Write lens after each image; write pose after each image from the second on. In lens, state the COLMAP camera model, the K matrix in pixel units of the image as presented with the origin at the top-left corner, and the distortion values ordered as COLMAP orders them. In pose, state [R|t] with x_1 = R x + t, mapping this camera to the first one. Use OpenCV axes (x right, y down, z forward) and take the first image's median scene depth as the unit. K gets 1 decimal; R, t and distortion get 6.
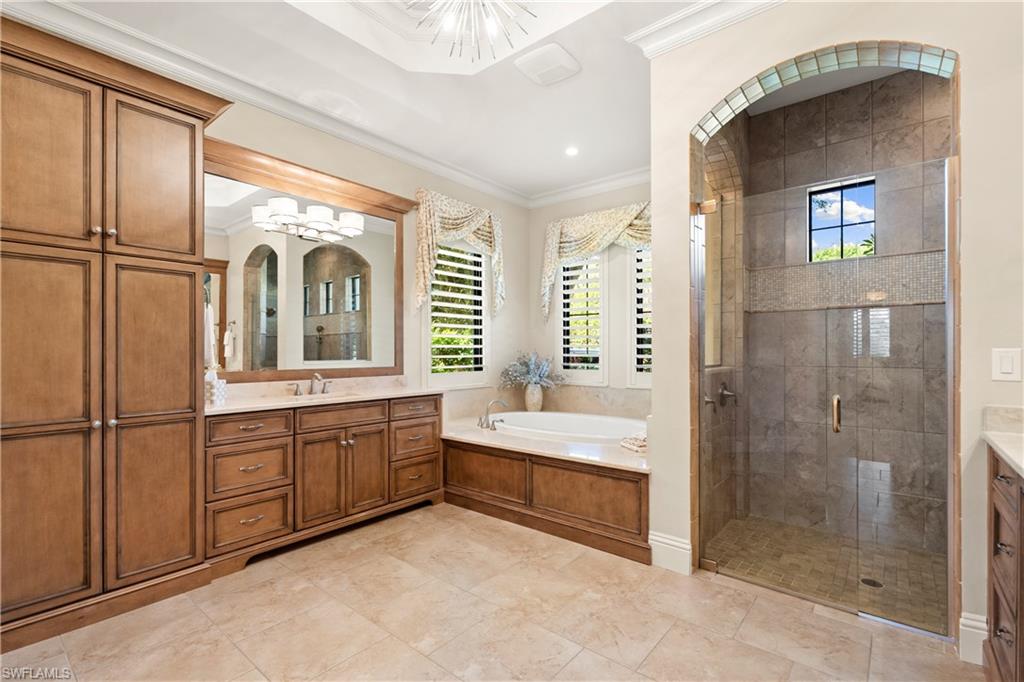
lens RADIAL K [[463.4, 0, 507.7], [0, 463.4, 345.5], [0, 0, 1]] dist [0.052371, 0.001587]
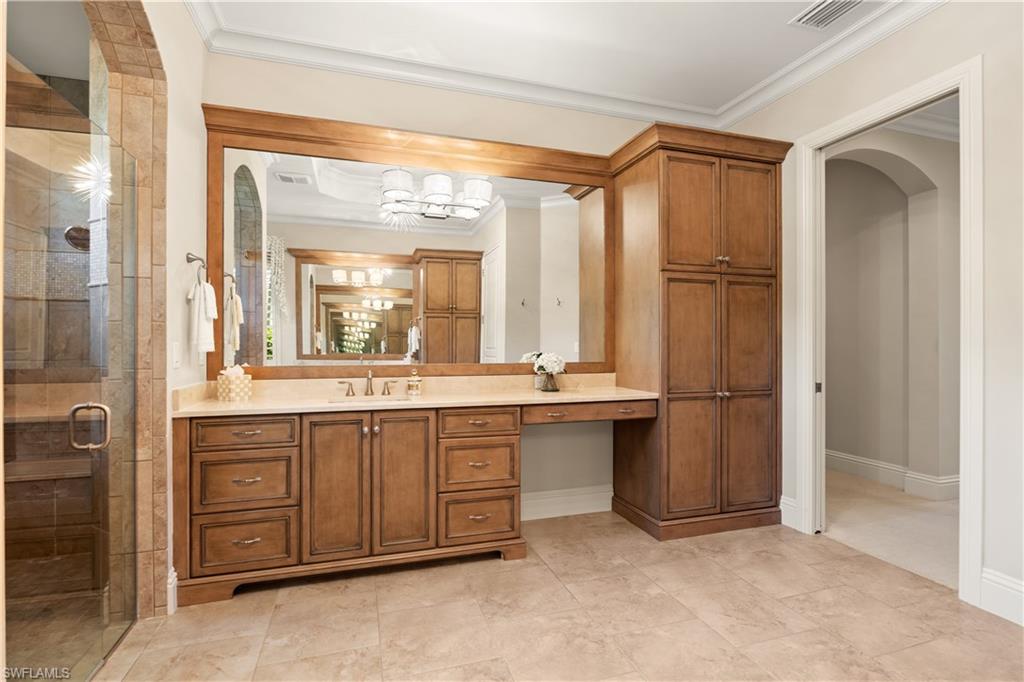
lens RADIAL K [[530.4, 0, 514.4], [0, 530.4, 337.1], [0, 0, 1]] dist [-0.000259, 0.000696]
pose [[0.865764, -0.001745, -0.500450, 0.187111], [-0.000324, 0.999992, -0.004049, 0.003211], [0.500453, 0.003668, 0.865756, 0.221258]]
